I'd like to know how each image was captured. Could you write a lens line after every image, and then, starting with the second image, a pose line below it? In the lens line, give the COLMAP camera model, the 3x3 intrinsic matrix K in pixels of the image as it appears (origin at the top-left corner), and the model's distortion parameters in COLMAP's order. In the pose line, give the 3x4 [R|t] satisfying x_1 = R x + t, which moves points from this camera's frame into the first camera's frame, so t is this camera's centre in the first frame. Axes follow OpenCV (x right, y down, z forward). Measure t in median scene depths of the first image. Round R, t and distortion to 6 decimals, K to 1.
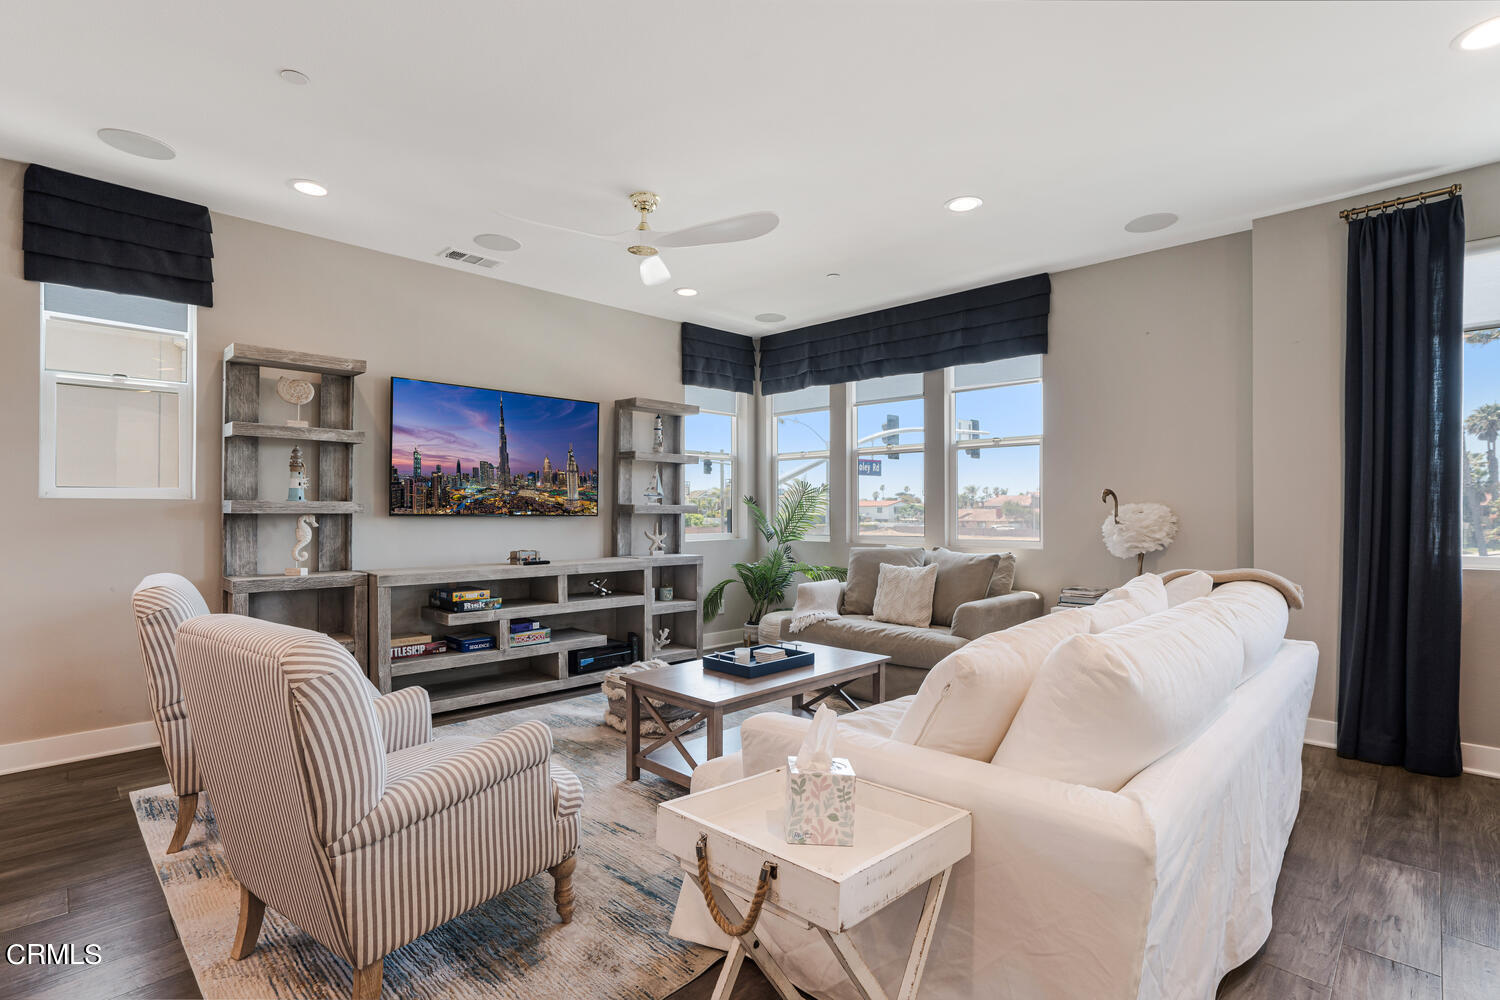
lens RADIAL K [[707.2, 0, 729.5], [0, 707.2, 516.4], [0, 0, 1]] dist [-0.029708, 0.013180]
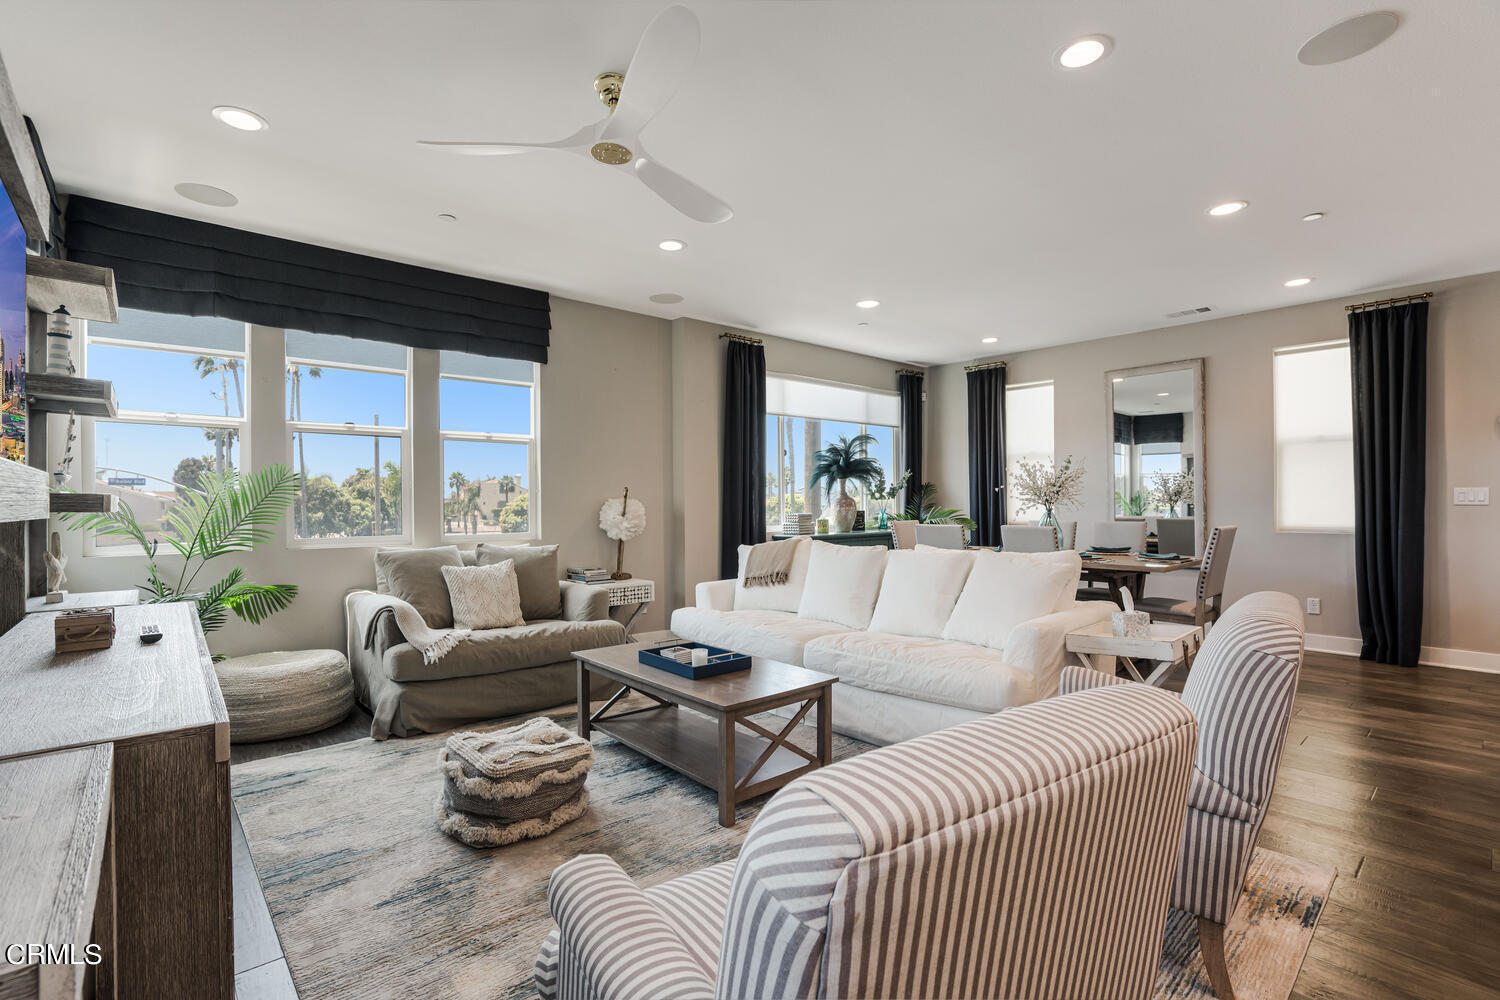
lens RADIAL K [[692.5, 0, 731.4], [0, 692.5, 506.7], [0, 0, 1]] dist [-0.037240, 0.007816]
pose [[0.044290, -0.008332, 0.998984, -0.644092], [0.014412, 0.999866, 0.007700, -0.007431], [-0.998915, 0.014056, 0.044404, 0.659068]]
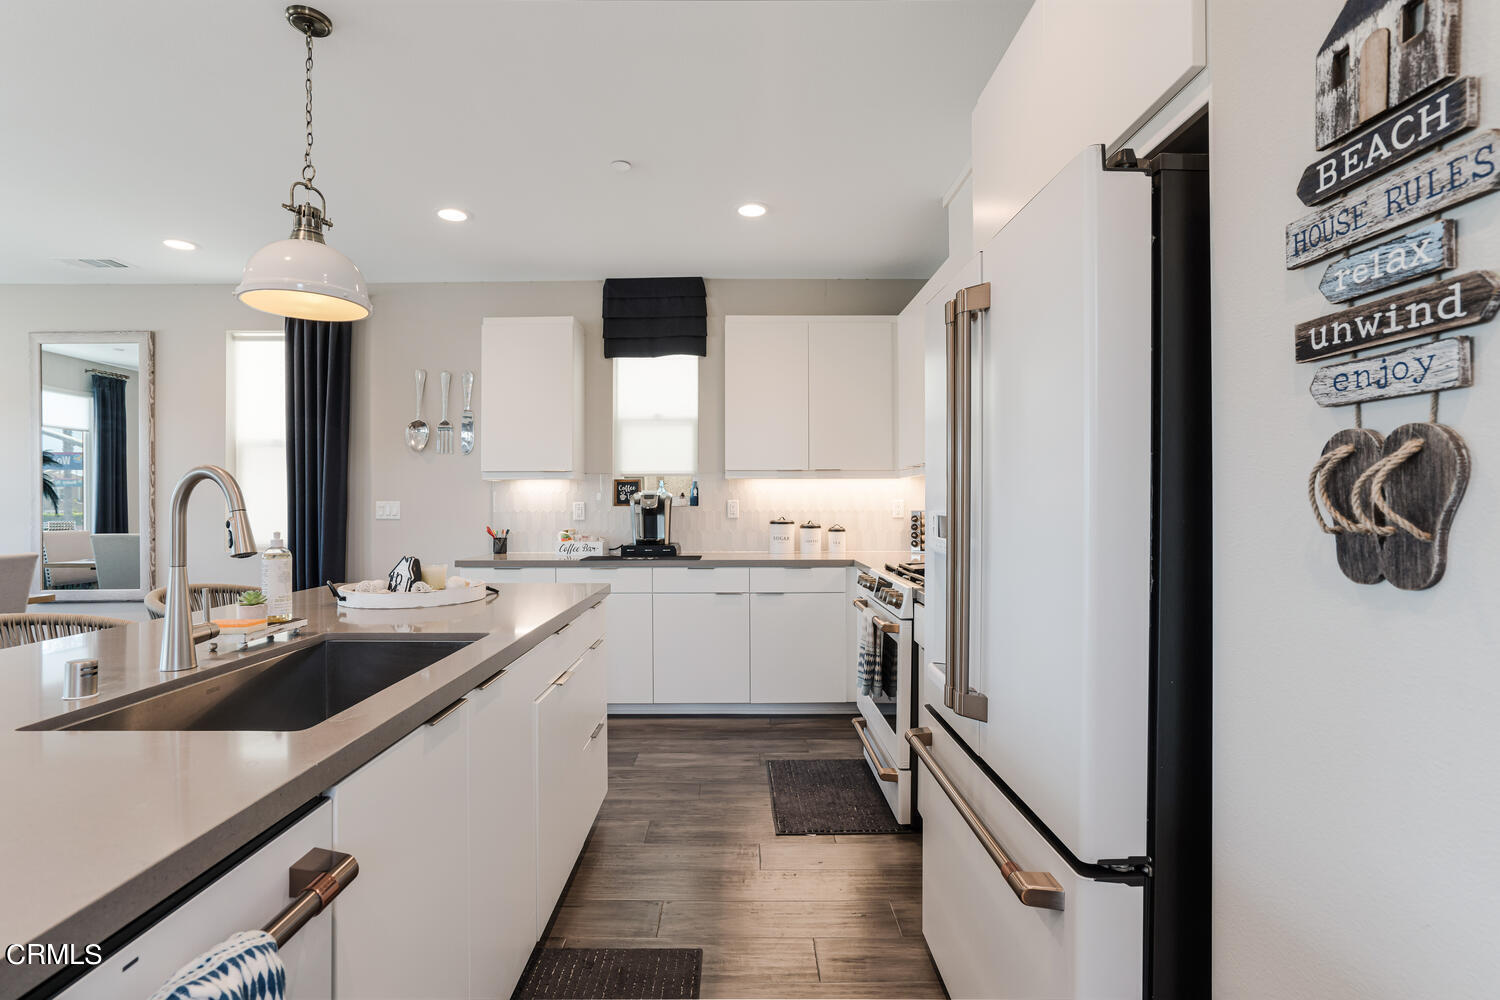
lens RADIAL K [[707.2, 0, 746.8], [0, 707.2, 504.5], [0, 0, 1]] dist [-0.029708, 0.013180]
pose [[-0.717783, -0.003426, 0.696258, -0.671080], [0.004436, 0.999945, 0.009493, -0.015298], [-0.696253, 0.009902, -0.717729, -0.041195]]
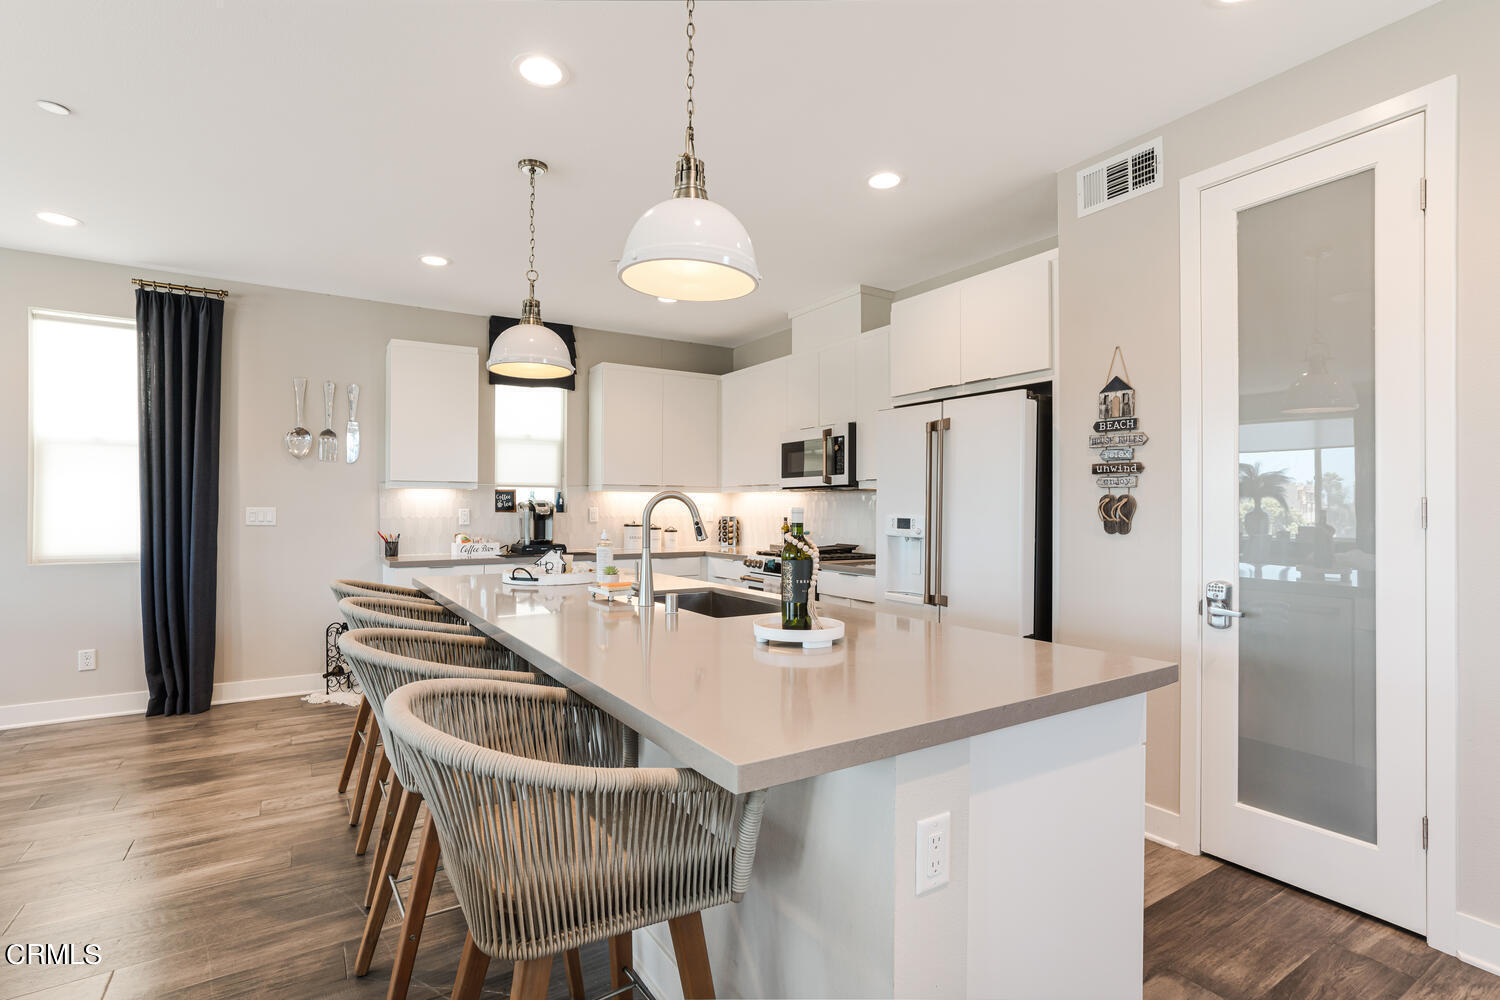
lens RADIAL K [[707.2, 0, 742.3], [0, 707.2, 509.6], [0, 0, 1]] dist [-0.029708, 0.013180]
pose [[-0.977257, -0.006148, 0.211968, -0.474136], [-0.004409, 0.999953, 0.008672, -0.020815], [-0.212011, 0.007540, -0.977238, 0.424819]]
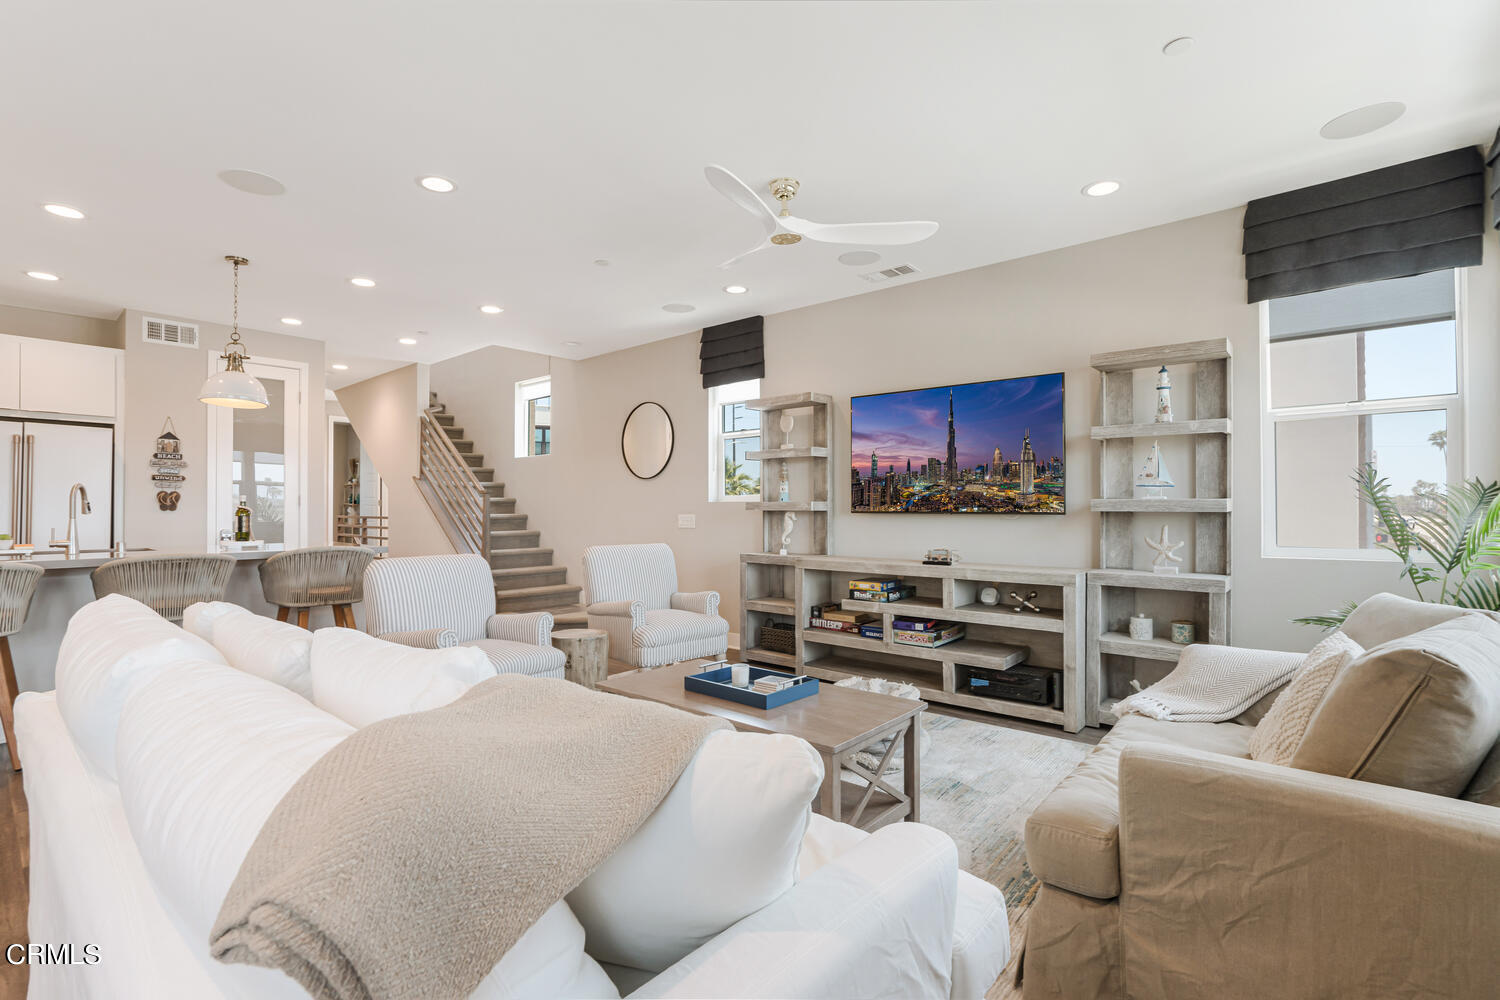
lens RADIAL K [[692.5, 0, 766.4], [0, 692.5, 503.0], [0, 0, 1]] dist [-0.037240, 0.007816]
pose [[0.102913, -0.011187, -0.994627, 0.619960], [-0.005711, 0.999914, -0.011838, -0.001124], [0.994674, 0.006899, 0.102840, 0.672812]]
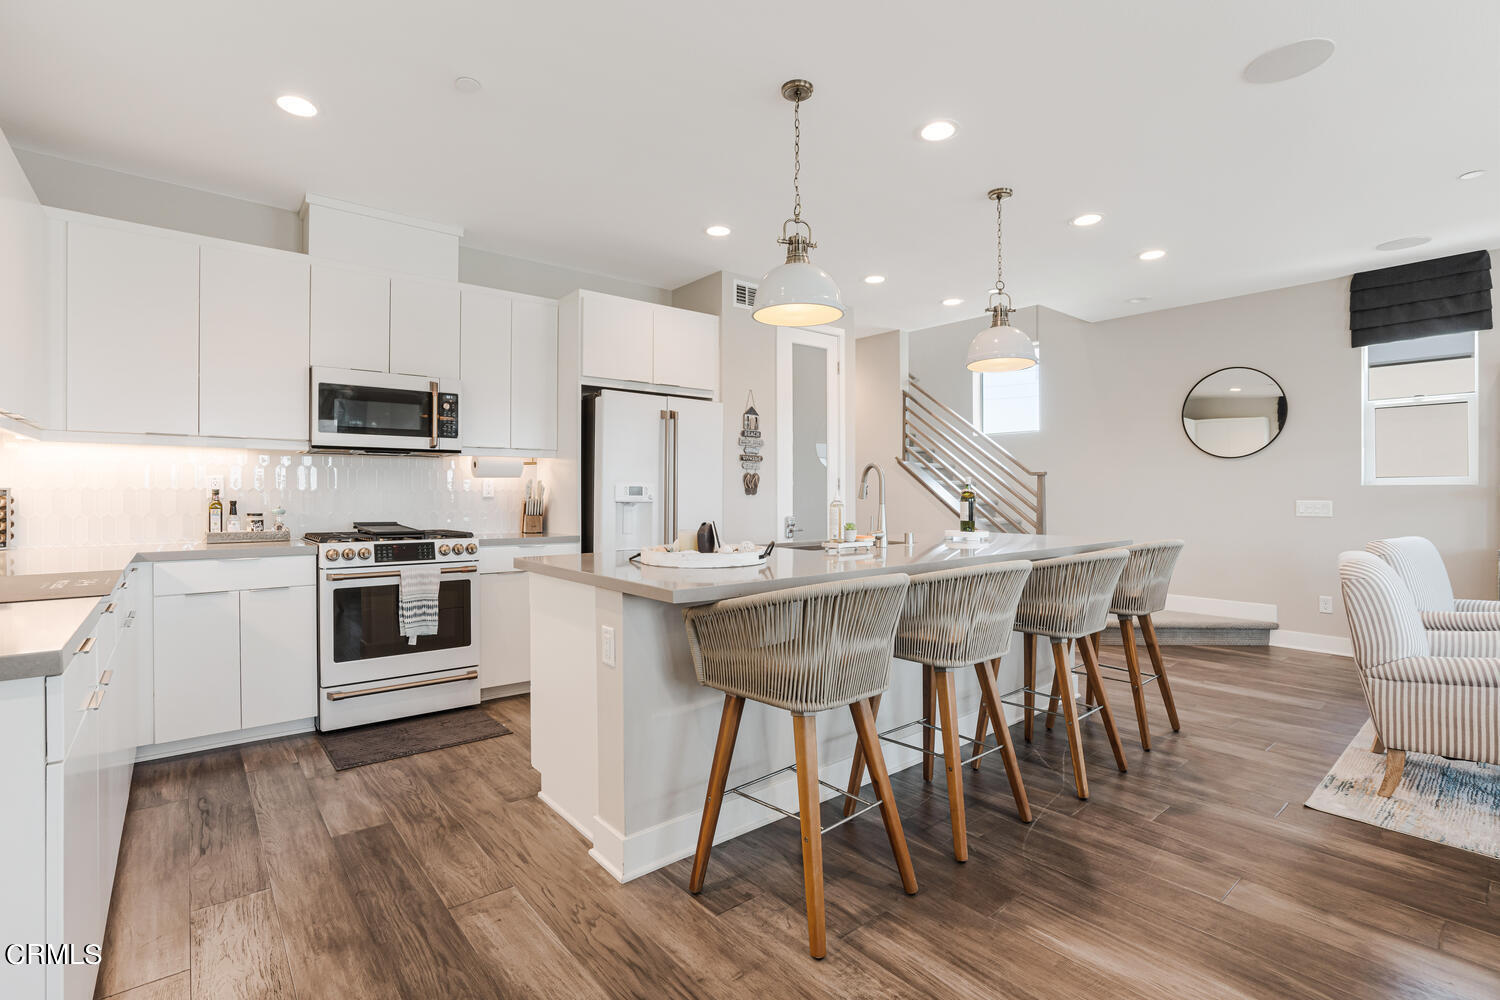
lens RADIAL K [[692.5, 0, 752.1], [0, 692.5, 486.1], [0, 0, 1]] dist [-0.037240, 0.007816]
pose [[-0.083564, -0.010355, -0.996449, 0.421862], [-0.009994, 0.999904, -0.009553, 0.001497], [0.996452, 0.009161, -0.083659, -0.154644]]
